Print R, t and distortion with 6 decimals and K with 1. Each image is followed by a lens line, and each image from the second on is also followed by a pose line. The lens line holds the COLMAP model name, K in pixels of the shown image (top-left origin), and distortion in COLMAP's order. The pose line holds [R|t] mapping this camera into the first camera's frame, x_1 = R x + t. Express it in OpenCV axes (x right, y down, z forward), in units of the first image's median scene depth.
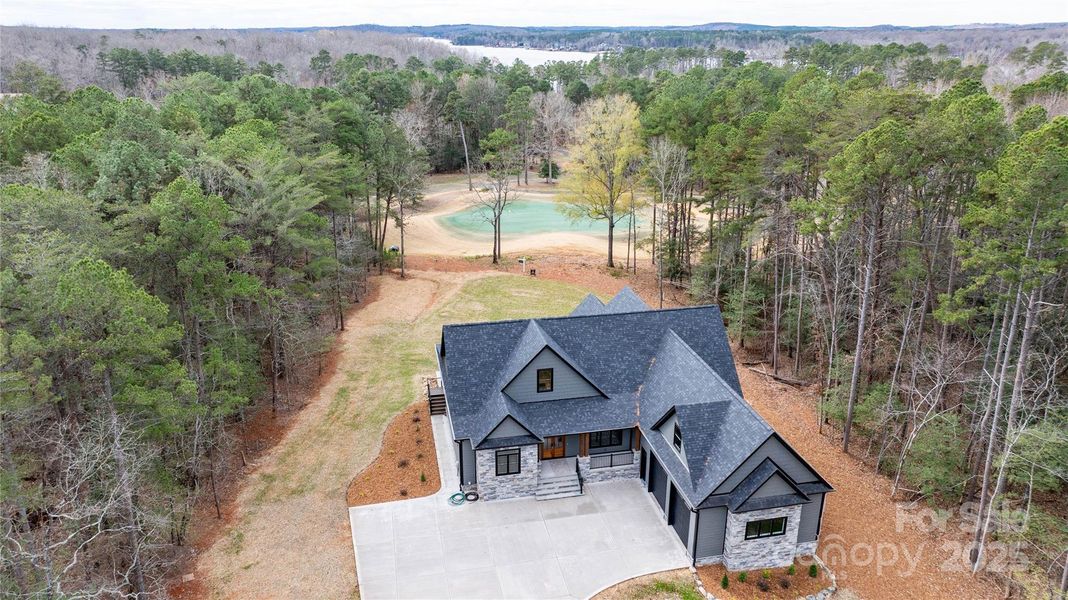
lens RADIAL K [[757.4, 0, 533.1], [0, 757.4, 281.1], [0, 0, 1]] dist [0.023564, -0.108240]
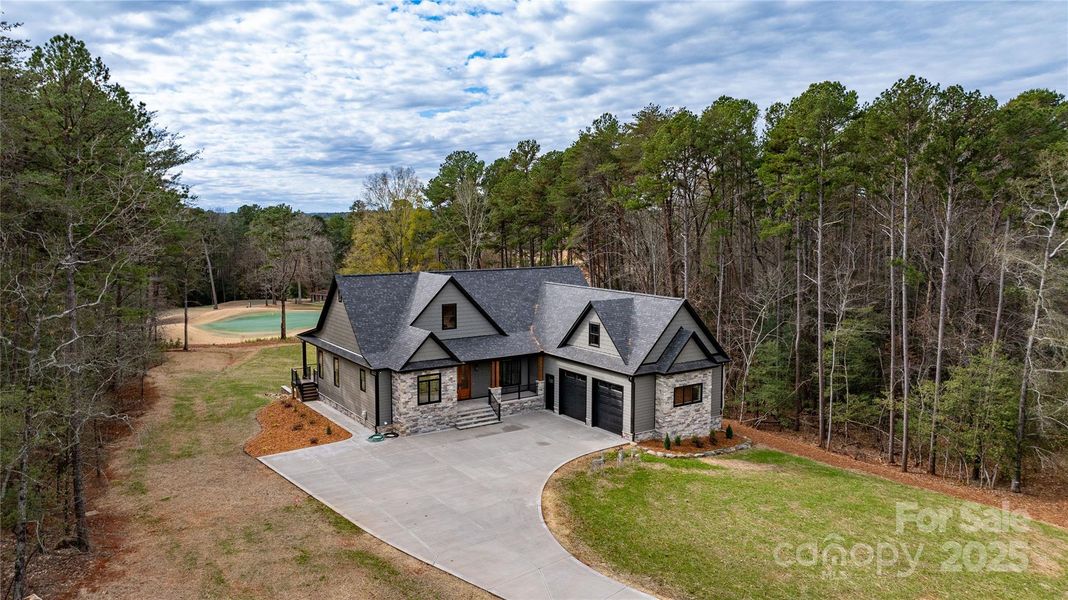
lens RADIAL K [[757.4, 0, 533.1], [0, 757.4, 281.1], [0, 0, 1]] dist [0.023564, -0.108240]
pose [[0.924128, -0.034049, 0.380564, -0.274593], [0.122102, 0.970110, -0.209707, 0.324118], [-0.362049, 0.240263, 0.900663, 0.045672]]
